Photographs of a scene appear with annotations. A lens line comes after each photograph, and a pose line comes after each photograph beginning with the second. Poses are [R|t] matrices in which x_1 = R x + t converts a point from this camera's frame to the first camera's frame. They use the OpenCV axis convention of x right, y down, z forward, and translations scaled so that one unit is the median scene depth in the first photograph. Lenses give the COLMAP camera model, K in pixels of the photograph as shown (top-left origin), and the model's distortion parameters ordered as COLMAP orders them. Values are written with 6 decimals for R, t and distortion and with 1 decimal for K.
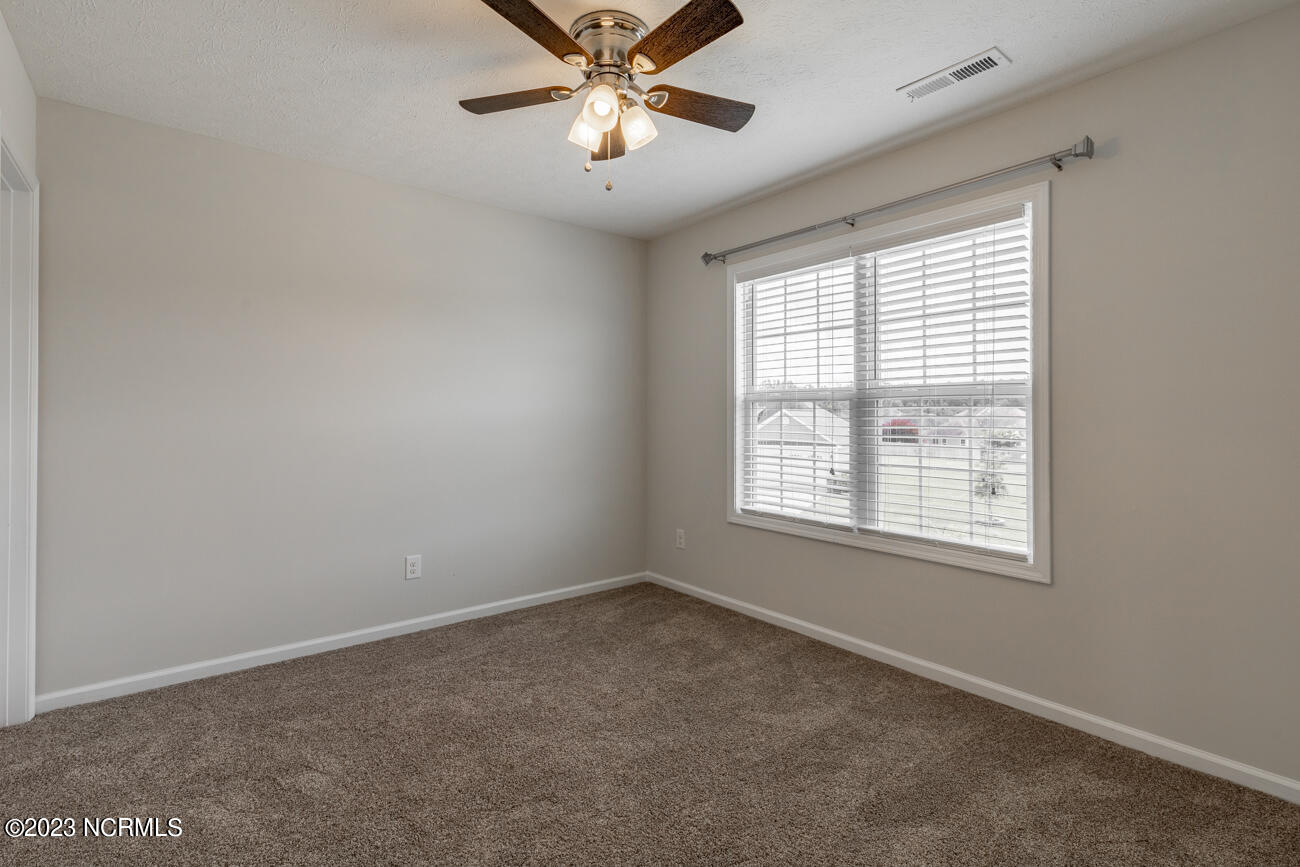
lens RADIAL K [[593.1, 0, 650.7], [0, 593.1, 404.8], [0, 0, 1]] dist [-0.001611, -0.000247]
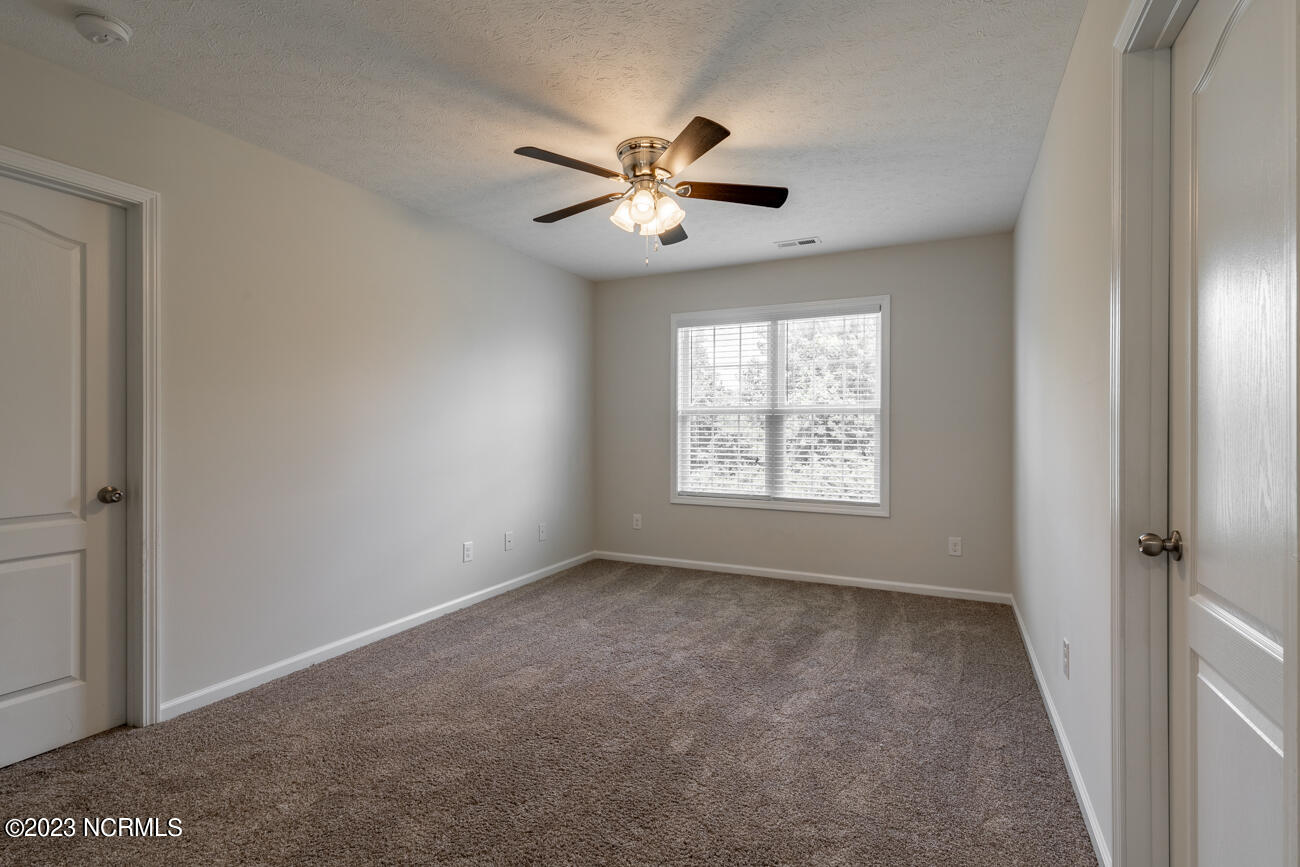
lens RADIAL K [[608.5, 0, 644.5], [0, 608.5, 426.8], [0, 0, 1]] dist [-0.000678, -0.000117]
pose [[0.903776, 0.000036, 0.428005, -0.618221], [-0.003202, 0.999973, 0.006677, 0.011774], [-0.427993, -0.007405, 0.903752, -0.279759]]
